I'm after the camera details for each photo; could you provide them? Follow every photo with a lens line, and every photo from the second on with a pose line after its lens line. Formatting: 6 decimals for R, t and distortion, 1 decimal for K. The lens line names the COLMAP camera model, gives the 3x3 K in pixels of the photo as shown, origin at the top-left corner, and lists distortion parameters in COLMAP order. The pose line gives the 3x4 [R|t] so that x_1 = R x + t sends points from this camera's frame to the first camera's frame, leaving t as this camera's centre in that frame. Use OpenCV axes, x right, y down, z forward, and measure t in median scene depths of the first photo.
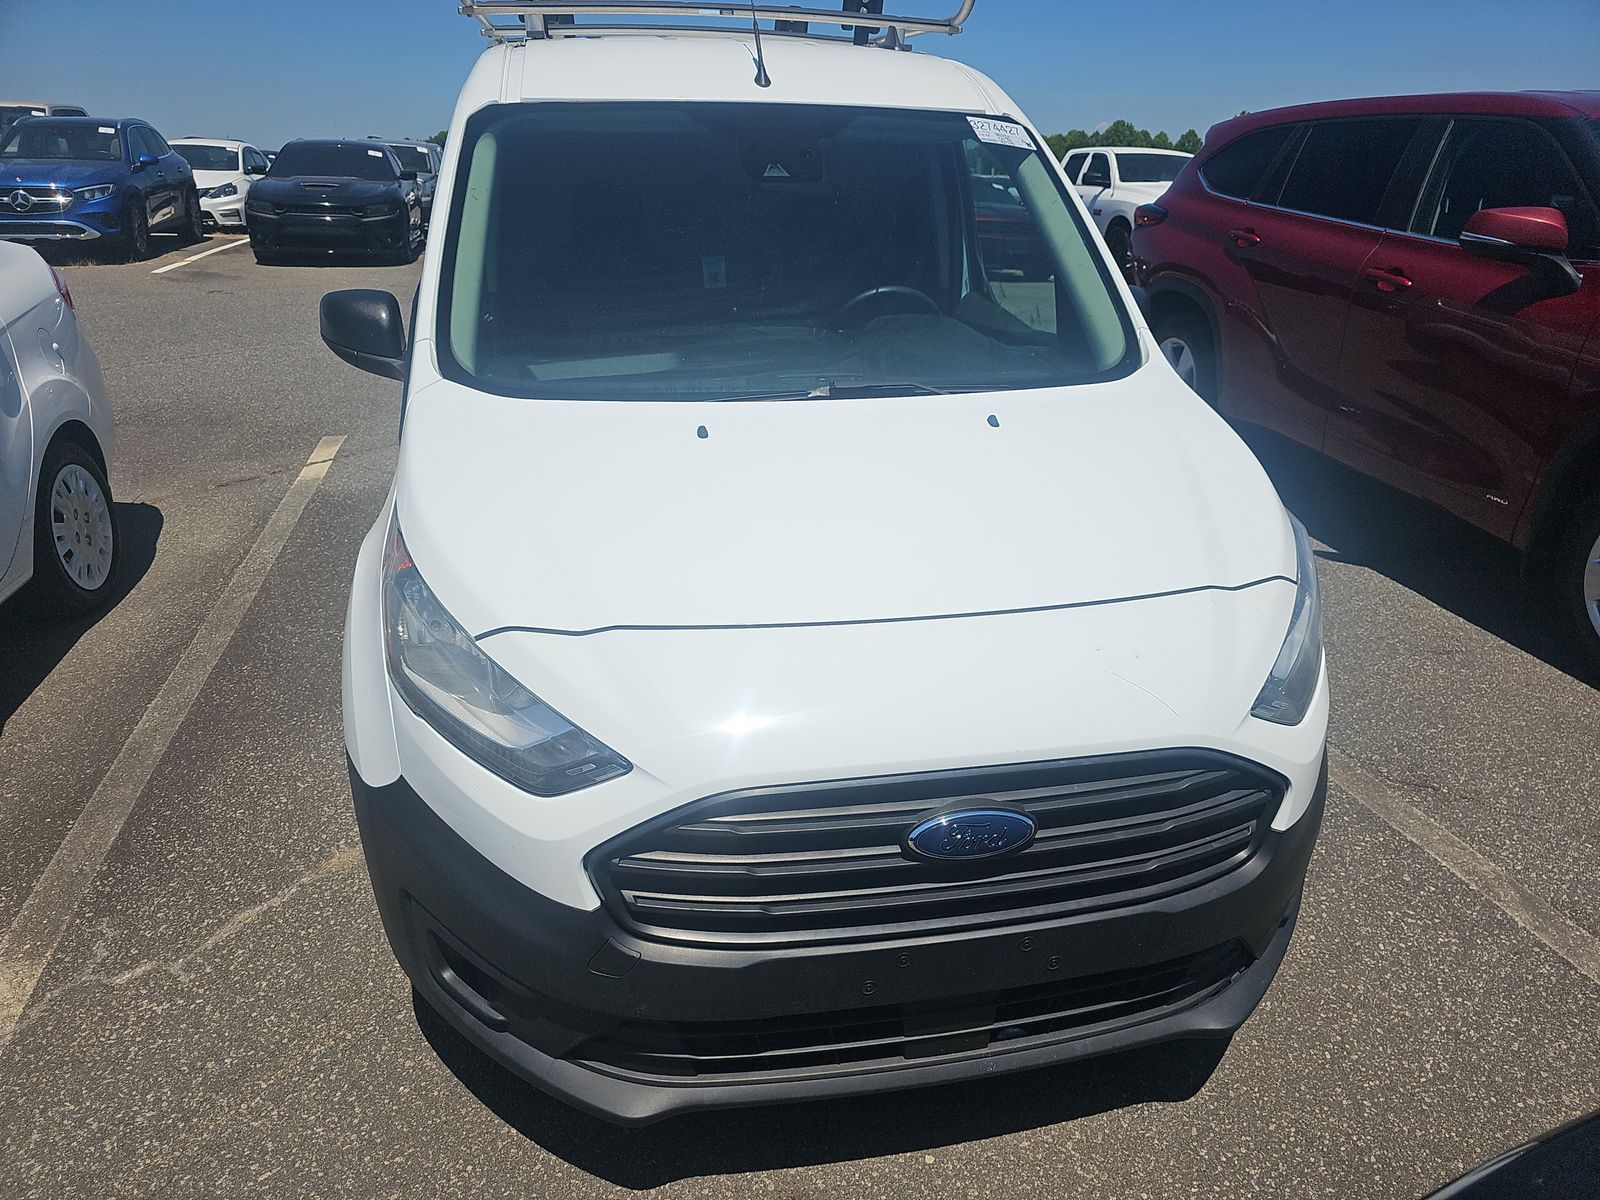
lens RADIAL K [[1081.3, 0, 777.9], [0, 1081.3, 610.9], [0, 0, 1]] dist [0.029185, -0.029299]
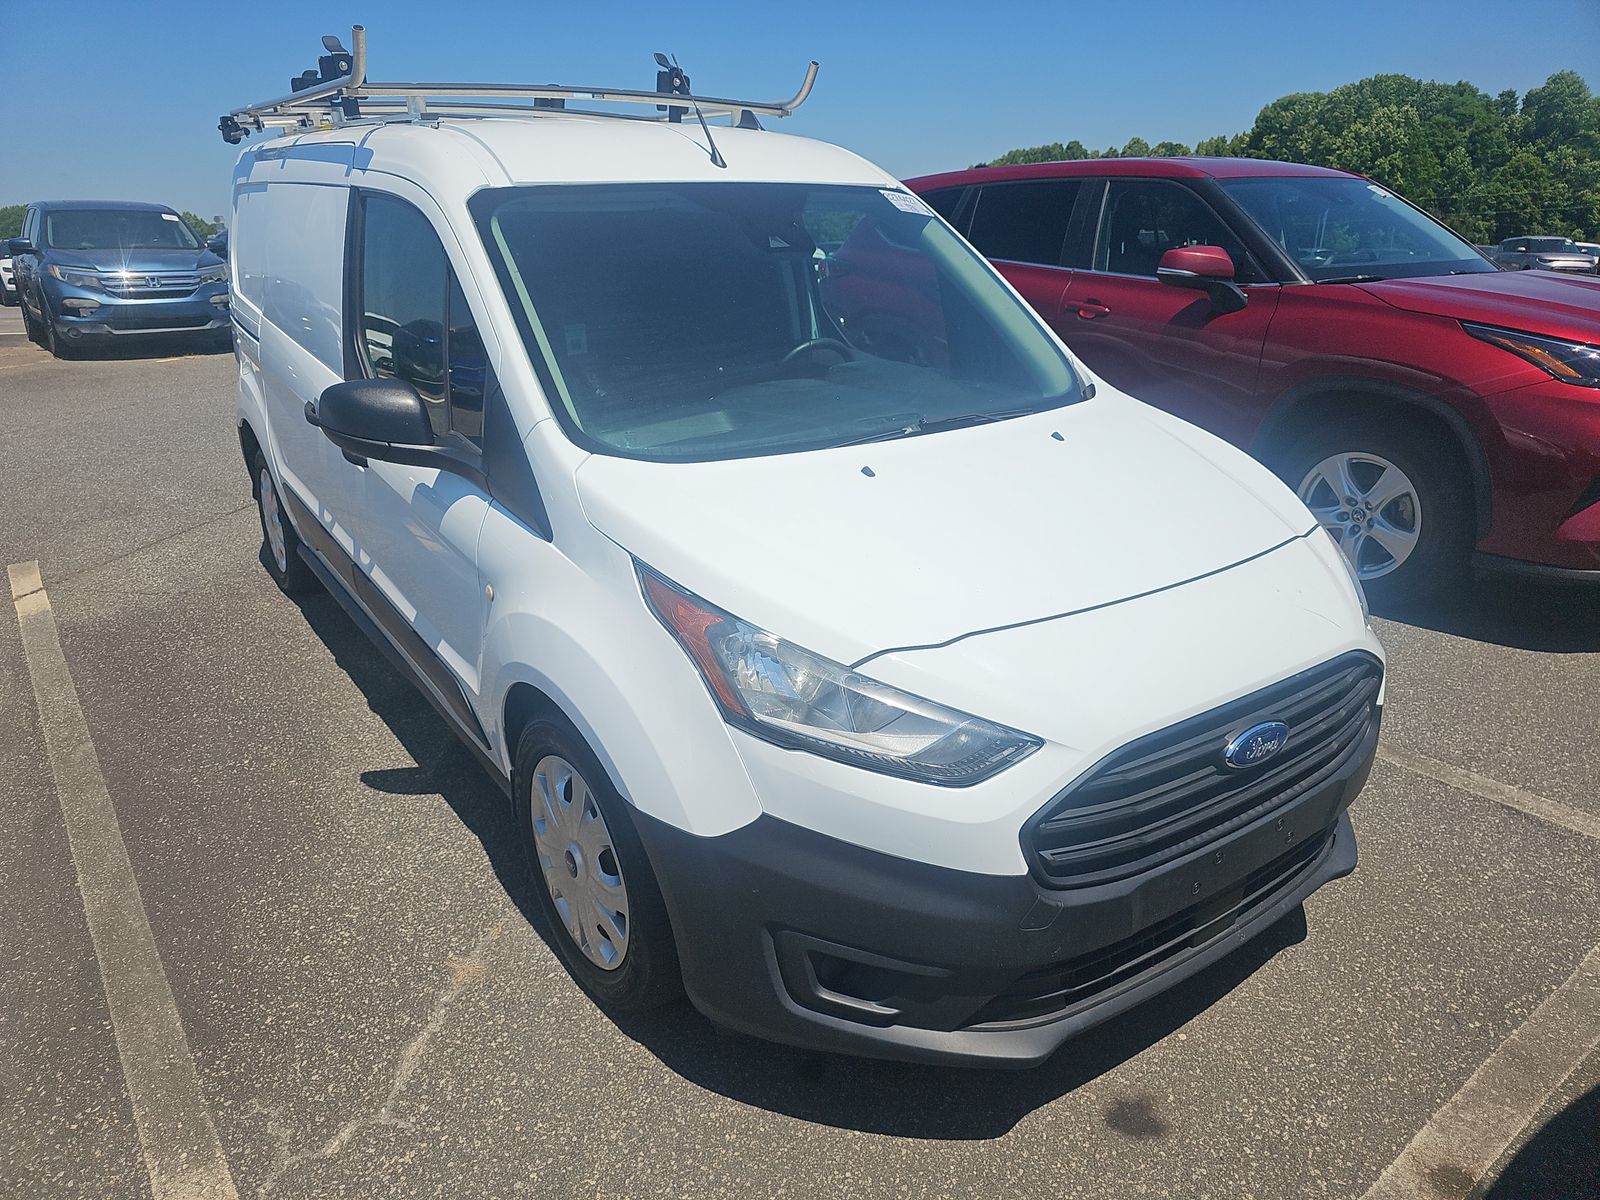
lens RADIAL K [[1092.9, 0, 771.6], [0, 1092.9, 606.6], [0, 0, 1]] dist [0.009909, -0.000609]
pose [[0.917396, -0.159190, 0.364751, -0.491081], [0.177839, 0.983897, -0.017882, -0.020274], [-0.356030, 0.081272, 0.930934, -0.009908]]
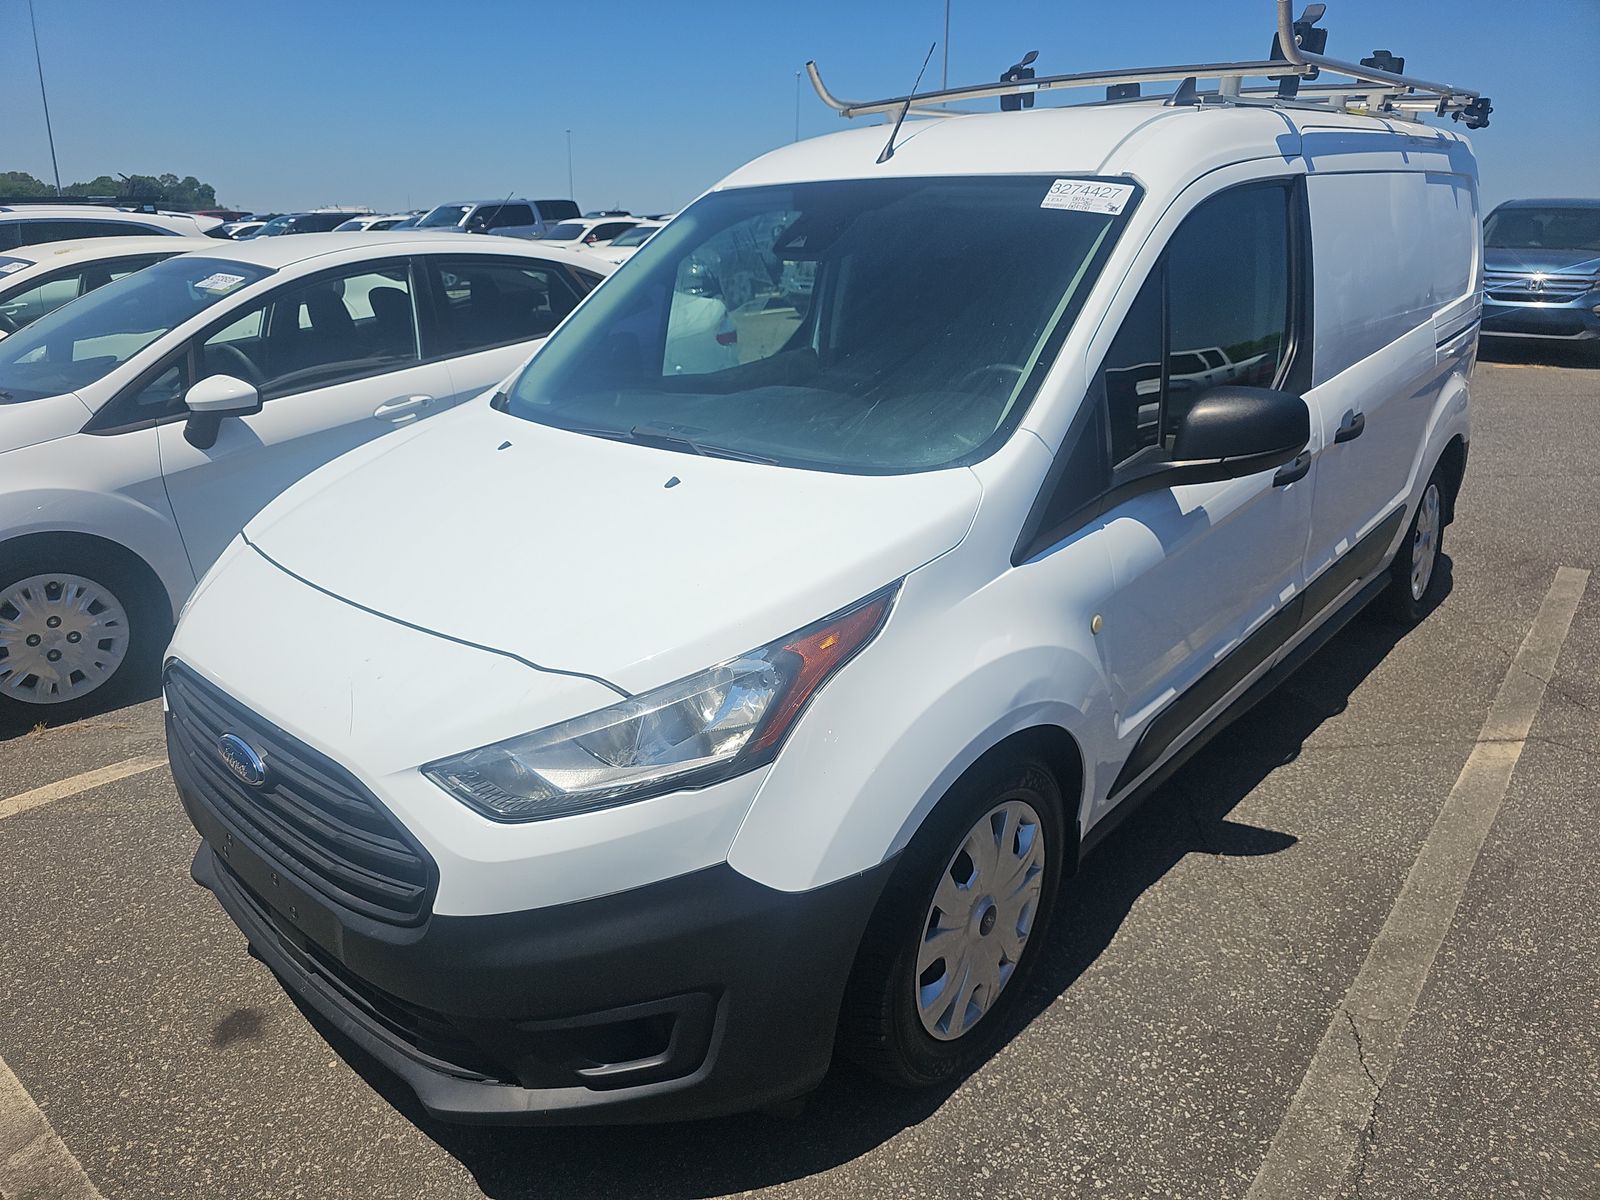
lens RADIAL K [[1053.9, 0, 748.1], [0, 1053.9, 577.8], [0, 0, 1]] dist [0.002509, 0.000221]
pose [[0.596400, 0.244032, -0.764693, 0.860711], [-0.303633, 0.950465, 0.066506, -0.151657], [0.743043, 0.192522, 0.640954, 0.381168]]
